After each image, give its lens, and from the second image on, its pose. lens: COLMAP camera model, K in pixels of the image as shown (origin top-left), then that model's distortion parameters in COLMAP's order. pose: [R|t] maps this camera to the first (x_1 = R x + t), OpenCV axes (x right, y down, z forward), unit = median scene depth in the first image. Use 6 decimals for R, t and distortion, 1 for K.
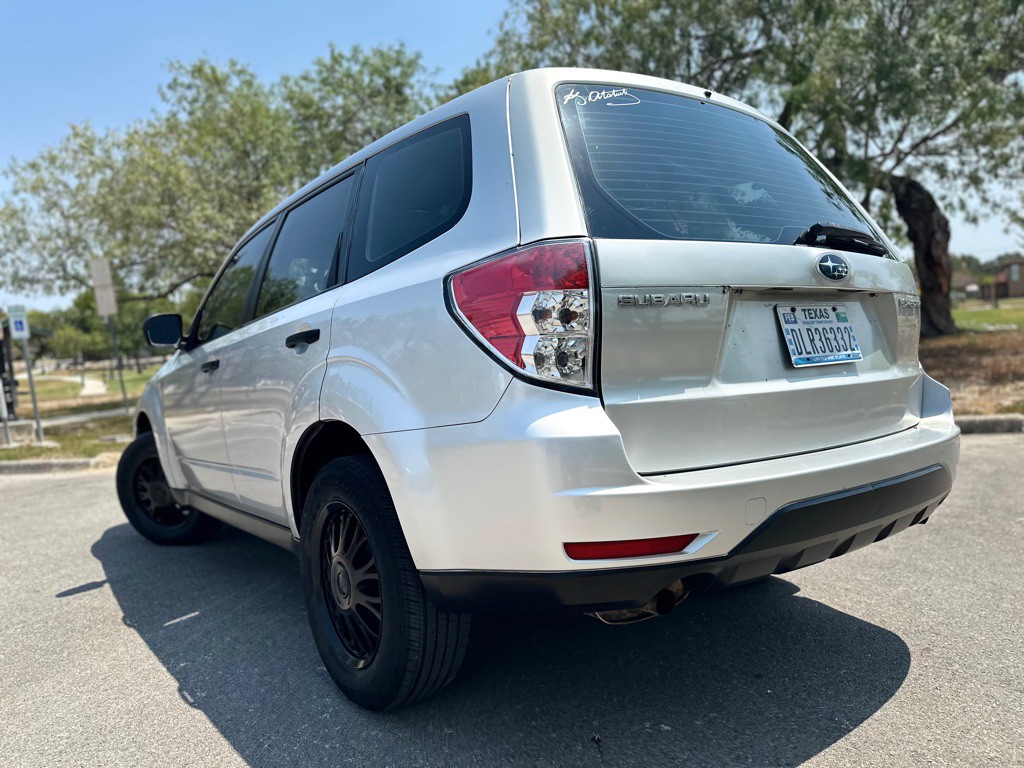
lens RADIAL K [[724.6, 0, 500.9], [0, 724.6, 398.5], [0, 0, 1]] dist [0.024694, -0.032232]
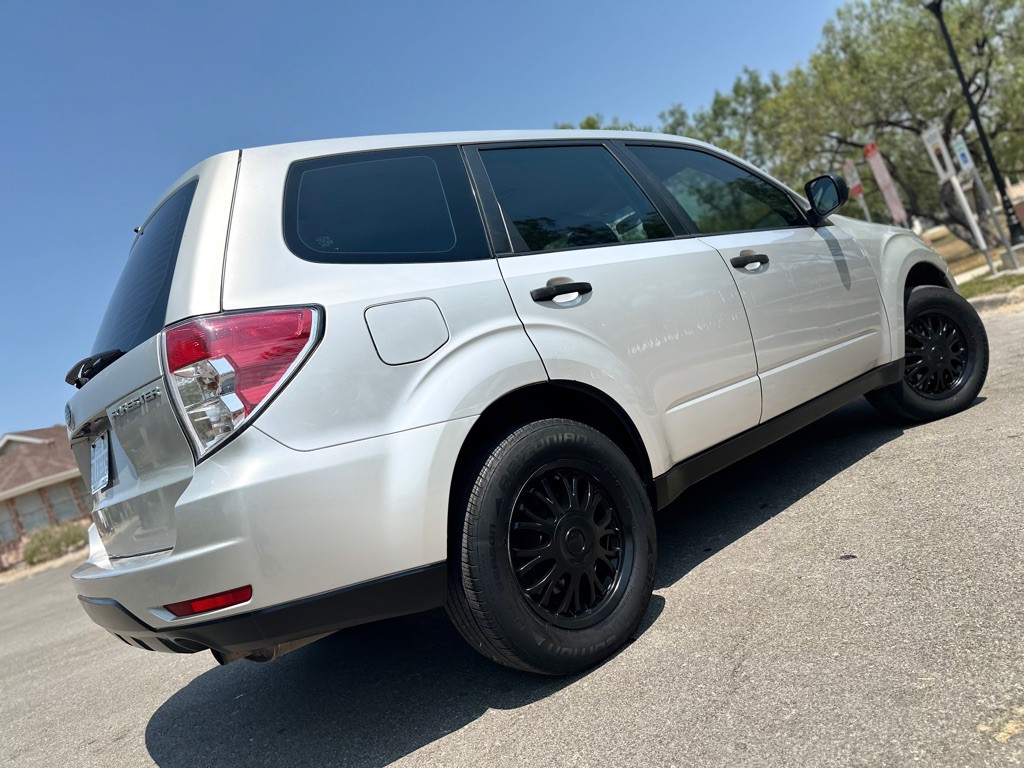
lens RADIAL K [[724.6, 0, 512.8], [0, 724.6, 400.5], [0, 0, 1]] dist [0.024694, -0.032232]
pose [[0.061867, 0.056143, -0.996504, 1.426539], [0.265034, 0.961648, 0.070634, -0.079996], [0.962252, -0.268478, 0.044615, 1.394336]]
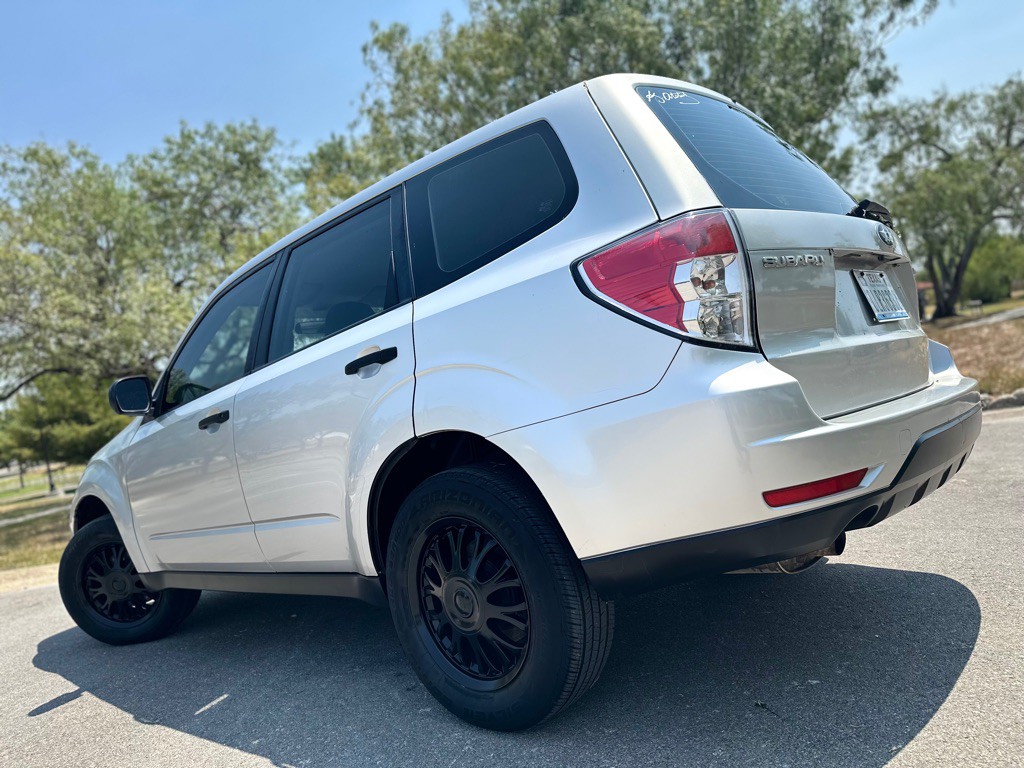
lens RADIAL K [[724.6, 0, 520.0], [0, 724.6, 393.3], [0, 0, 1]] dist [0.024694, -0.032232]
pose [[0.971590, -0.109486, 0.209821, -0.300954], [0.128980, 0.988288, -0.081558, 0.068296], [-0.198434, 0.106304, 0.974332, 0.031507]]
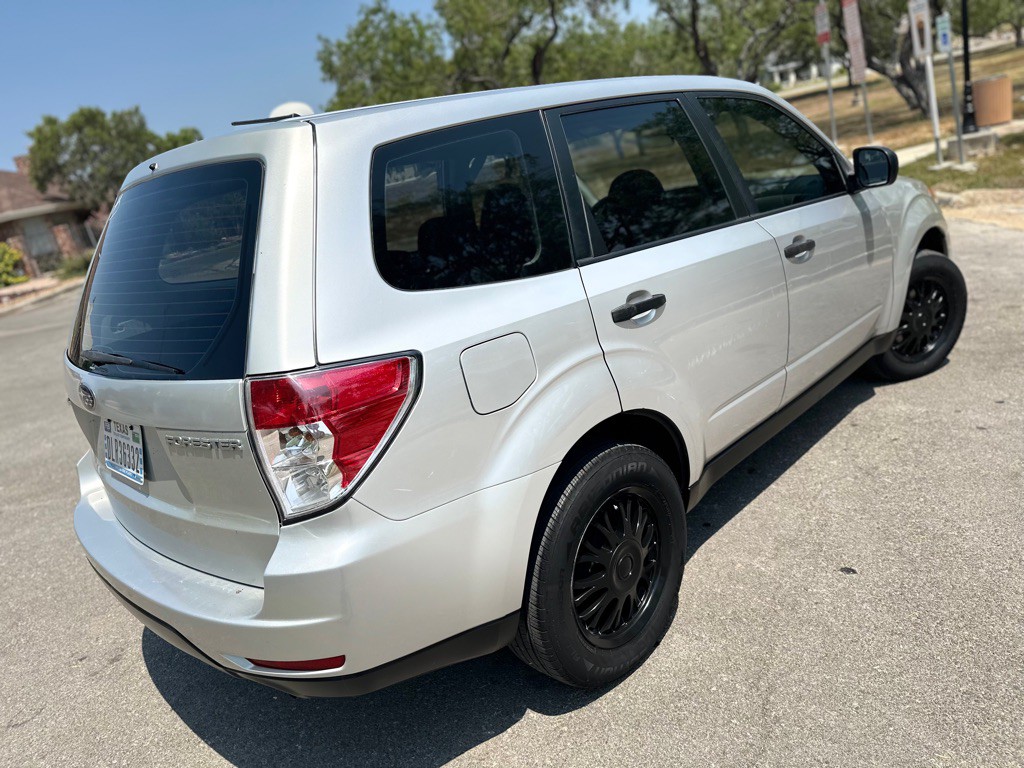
lens RADIAL K [[724.6, 0, 518.1], [0, 724.6, 388.1], [0, 0, 1]] dist [0.024694, -0.032232]
pose [[0.178485, 0.322181, -0.929700, 1.305288], [0.135013, 0.927916, 0.347482, -0.400193], [0.974636, -0.187542, 0.122120, 1.249744]]
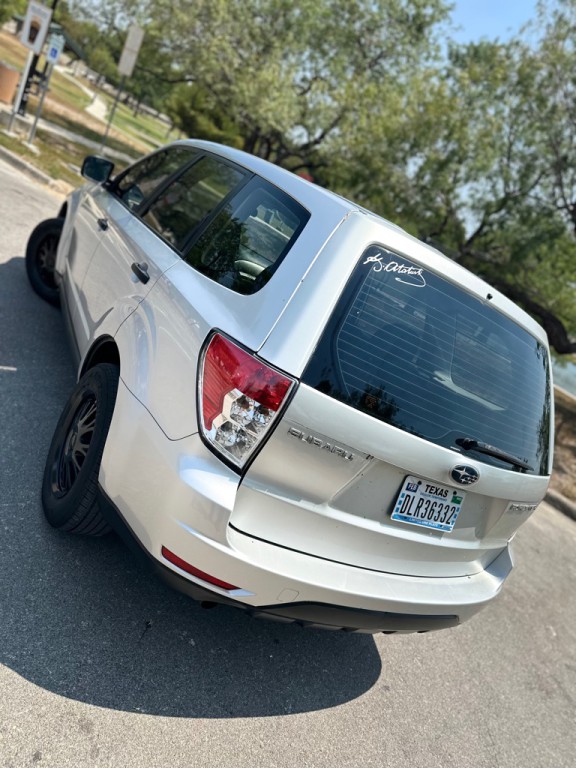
lens RADIAL K [[543.5, 0, 283.2], [0, 543.5, 392.1], [0, 0, 1]] dist [0.024694, -0.032232]
pose [[0.829176, 0.558950, -0.006455, 0.084280], [-0.542157, 0.806970, 0.234233, -0.300890], [0.136134, -0.190720, 0.972159, 0.004750]]
